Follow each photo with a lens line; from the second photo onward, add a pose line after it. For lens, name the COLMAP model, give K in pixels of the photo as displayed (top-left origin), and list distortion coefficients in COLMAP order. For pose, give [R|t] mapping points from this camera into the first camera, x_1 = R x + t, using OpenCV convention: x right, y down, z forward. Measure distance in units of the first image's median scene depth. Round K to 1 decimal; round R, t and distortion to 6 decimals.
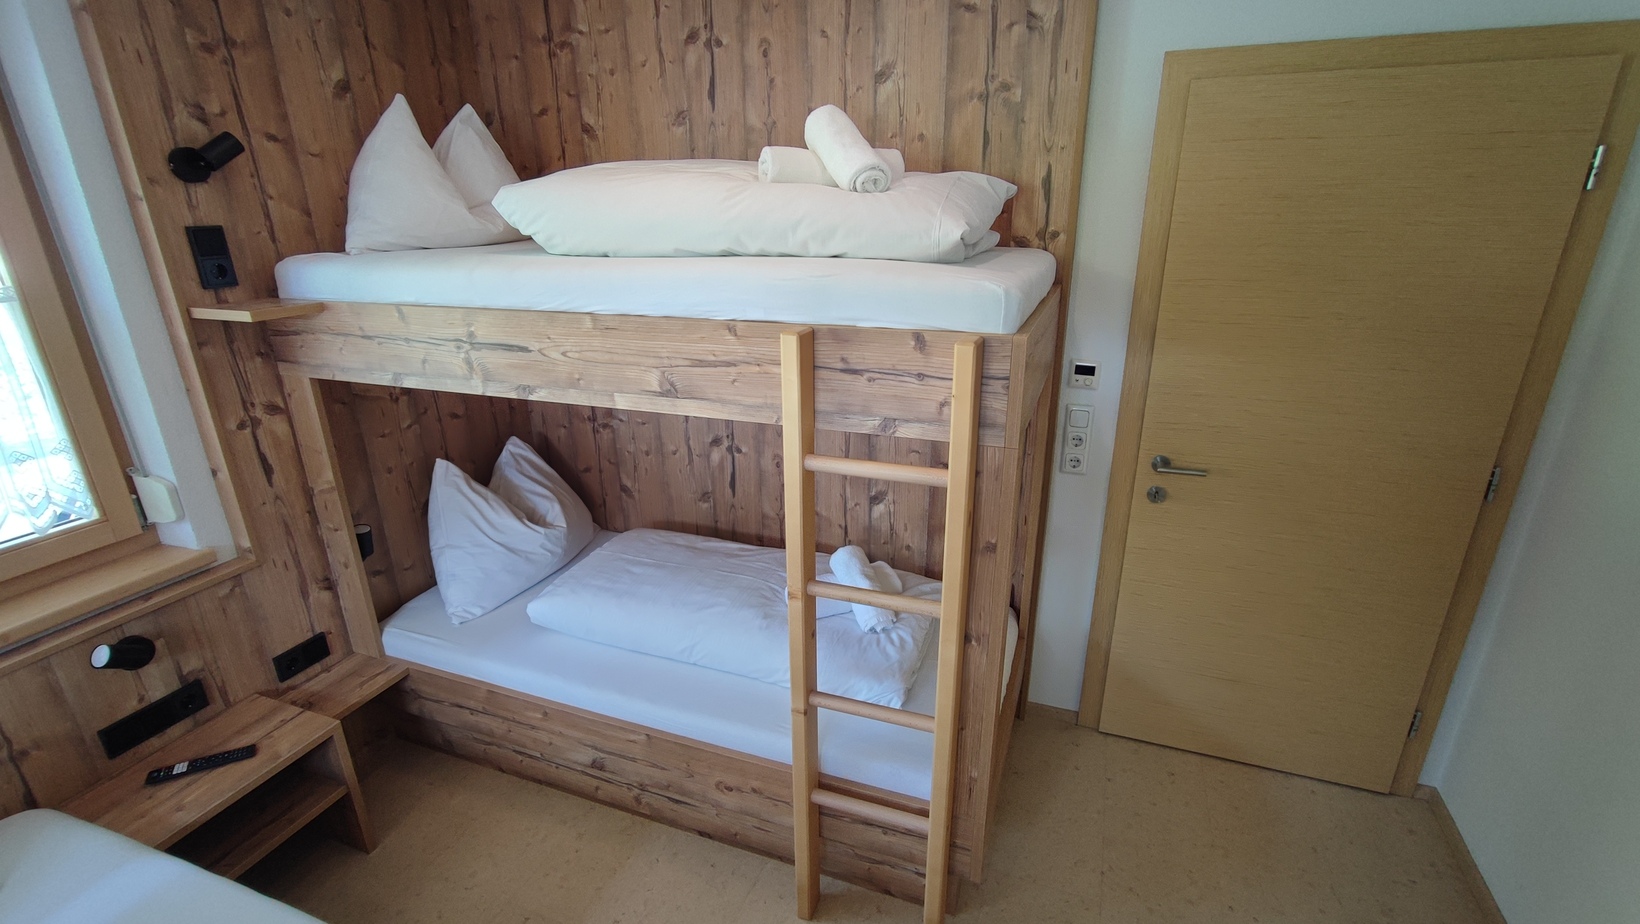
lens RADIAL K [[743.2, 0, 825.2], [0, 743.2, 468.1], [0, 0, 1]] dist [-0.022126, 0.014283]
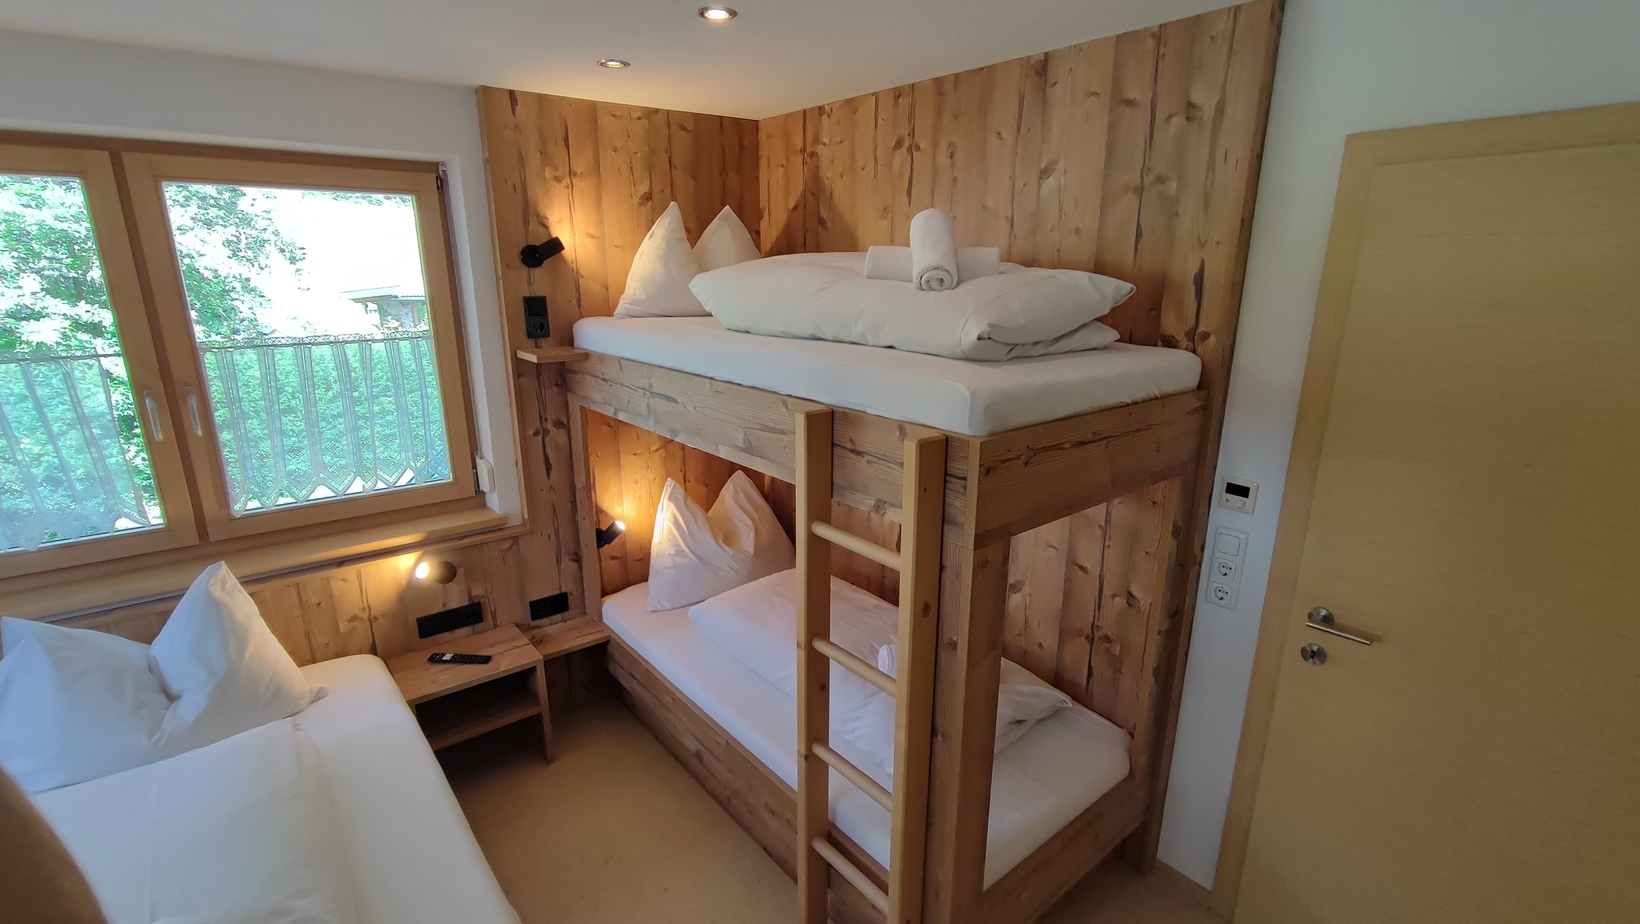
lens RADIAL K [[743.2, 0, 825.2], [0, 743.2, 468.1], [0, 0, 1]] dist [-0.022126, 0.014283]
pose [[0.865605, 0.144612, -0.479391, 0.382867], [-0.181737, 0.982837, -0.031671, -0.046996], [0.466583, 0.114537, 0.877030, 0.015548]]
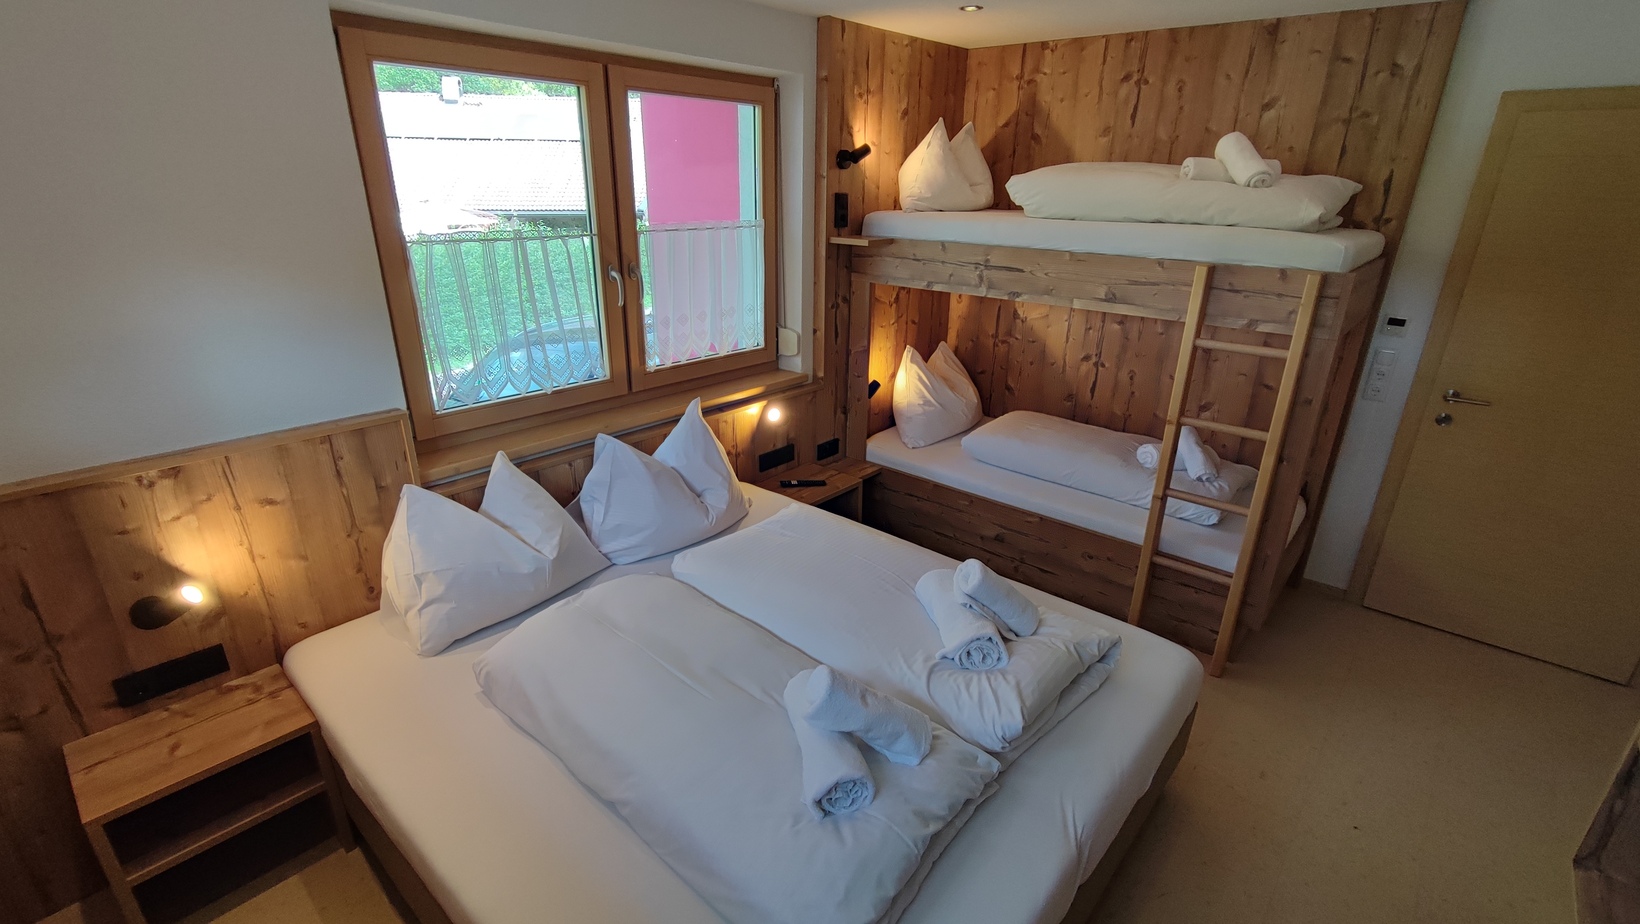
lens RADIAL K [[743.2, 0, 825.2], [0, 743.2, 468.1], [0, 0, 1]] dist [-0.022126, 0.014283]
pose [[0.937561, 0.148386, -0.314582, -0.189114], [-0.141969, 0.988921, 0.043353, 0.250440], [0.317529, 0.004015, 0.948240, -0.692524]]
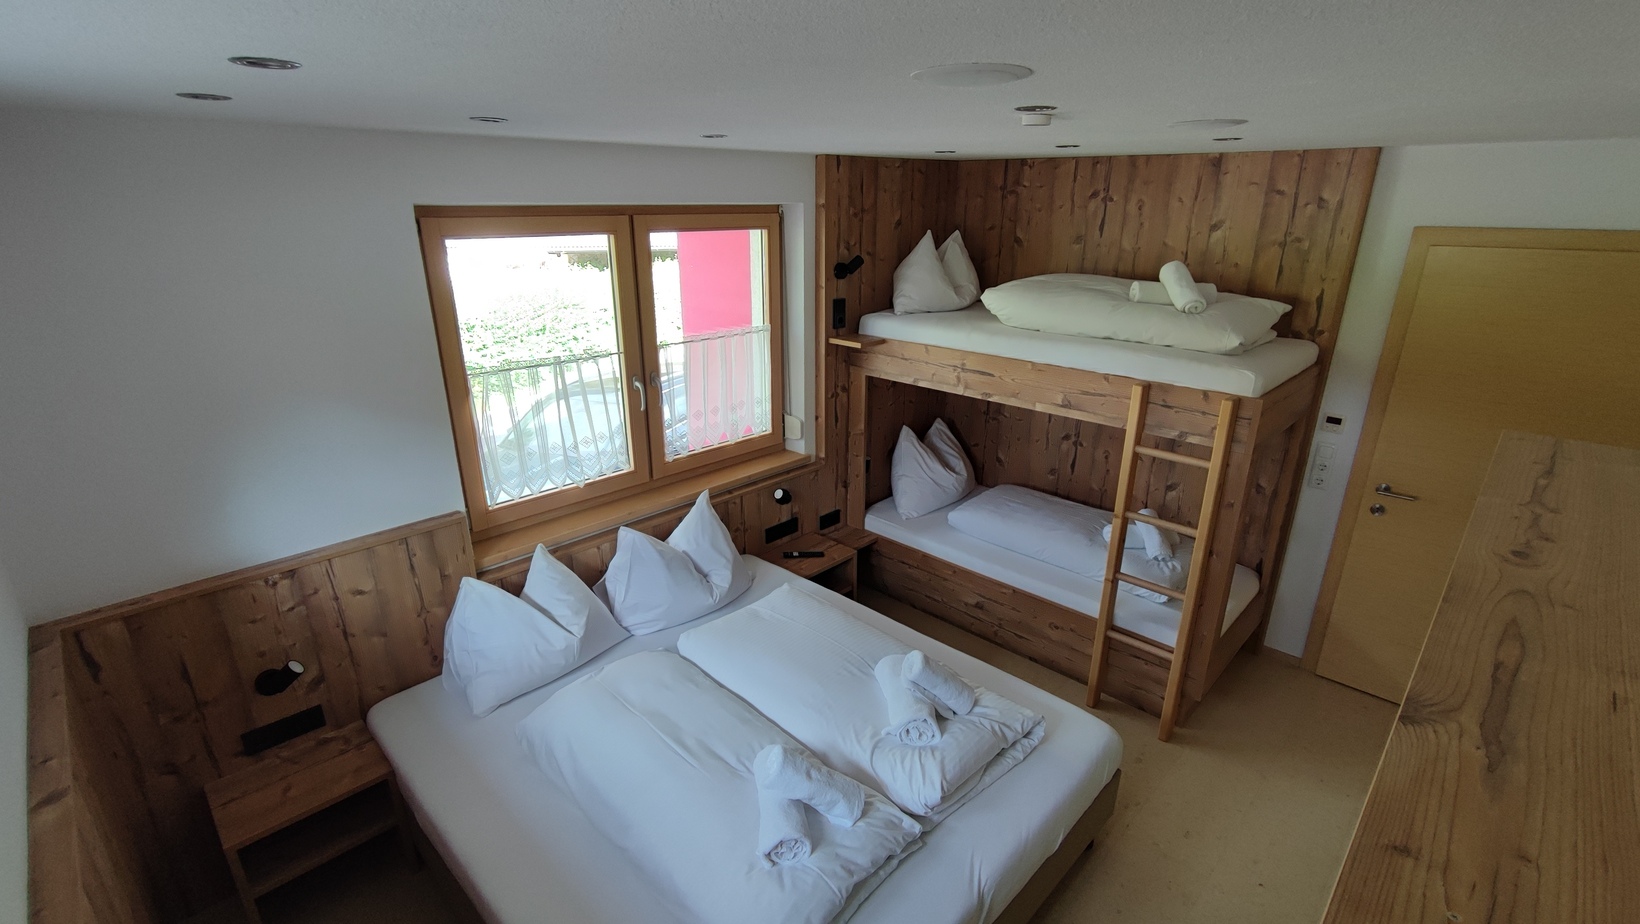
lens RADIAL K [[742.8, 0, 825.9], [0, 742.8, 469.0], [0, 0, 1]] dist [-0.034009, 0.029199]
pose [[0.917447, 0.145708, -0.370218, -0.034259], [-0.146490, 0.988866, 0.026171, 0.087201], [0.369909, 0.030223, 0.928576, -0.865334]]
